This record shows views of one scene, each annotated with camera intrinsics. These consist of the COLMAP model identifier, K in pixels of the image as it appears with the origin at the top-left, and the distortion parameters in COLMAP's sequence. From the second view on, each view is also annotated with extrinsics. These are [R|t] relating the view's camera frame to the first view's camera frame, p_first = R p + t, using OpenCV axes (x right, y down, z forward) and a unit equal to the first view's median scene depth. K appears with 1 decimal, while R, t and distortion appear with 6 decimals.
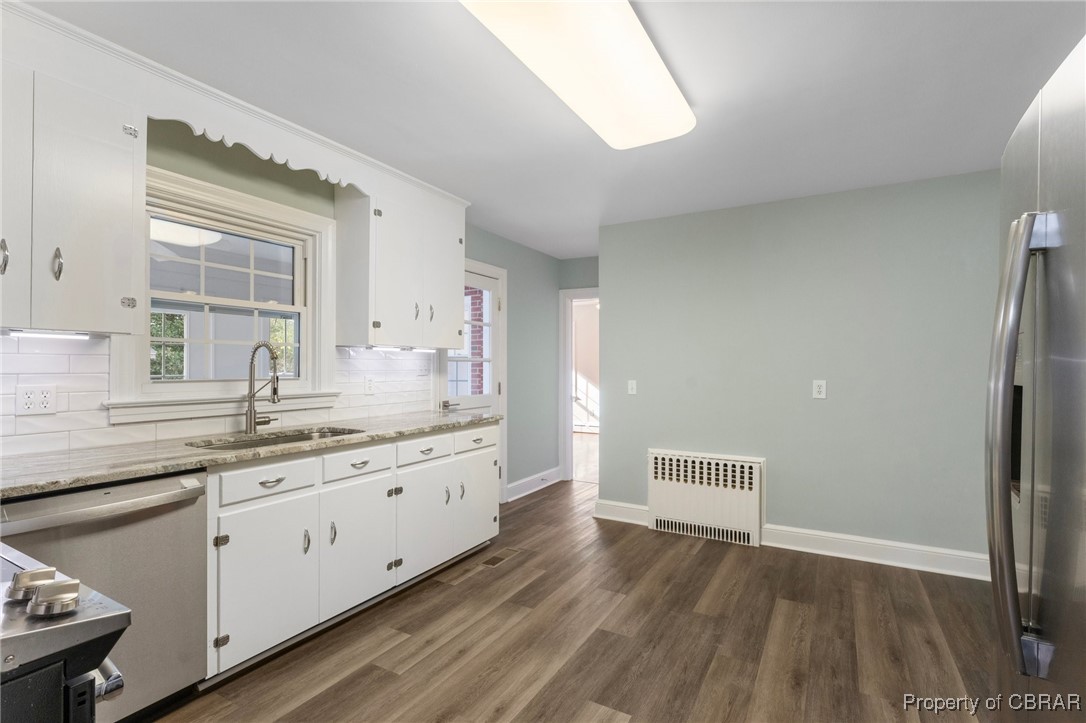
lens RADIAL K [[510.2, 0, 538.1], [0, 510.2, 364.4], [0, 0, 1]] dist [-0.002720, 0.000063]
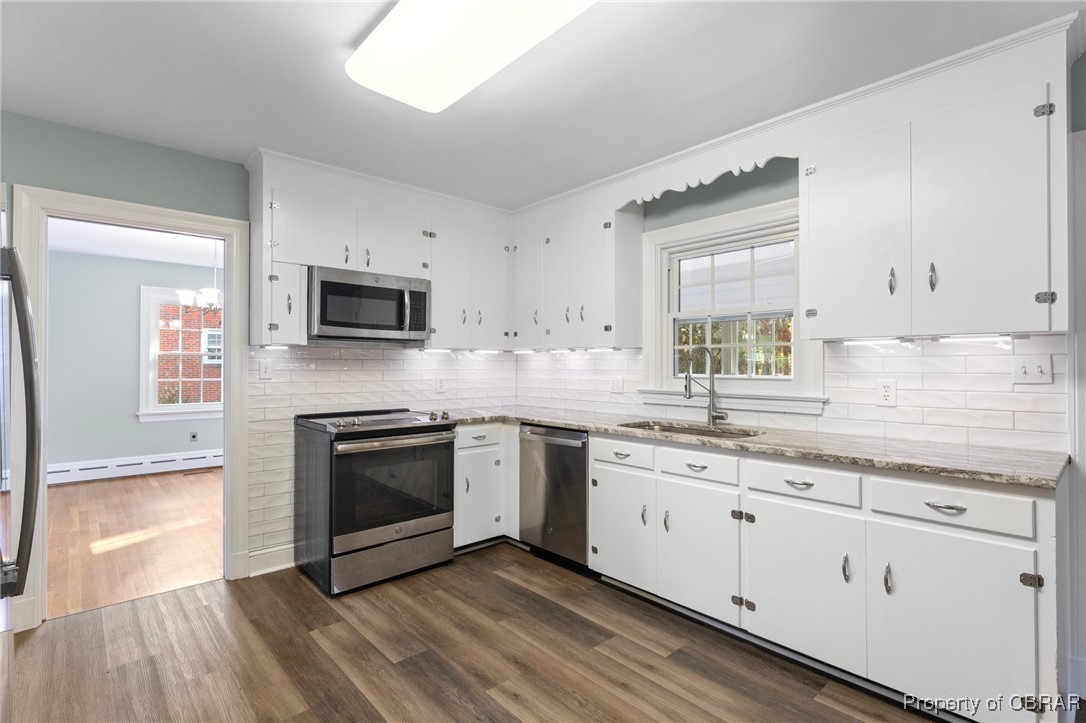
lens RADIAL K [[510.2, 0, 537.5], [0, 510.2, 364.8], [0, 0, 1]] dist [-0.002720, 0.000063]
pose [[-0.304601, -0.006300, -0.952459, 0.708218], [0.000441, 0.999977, -0.006755, 0.007790], [0.952480, -0.002478, -0.304591, 1.067113]]
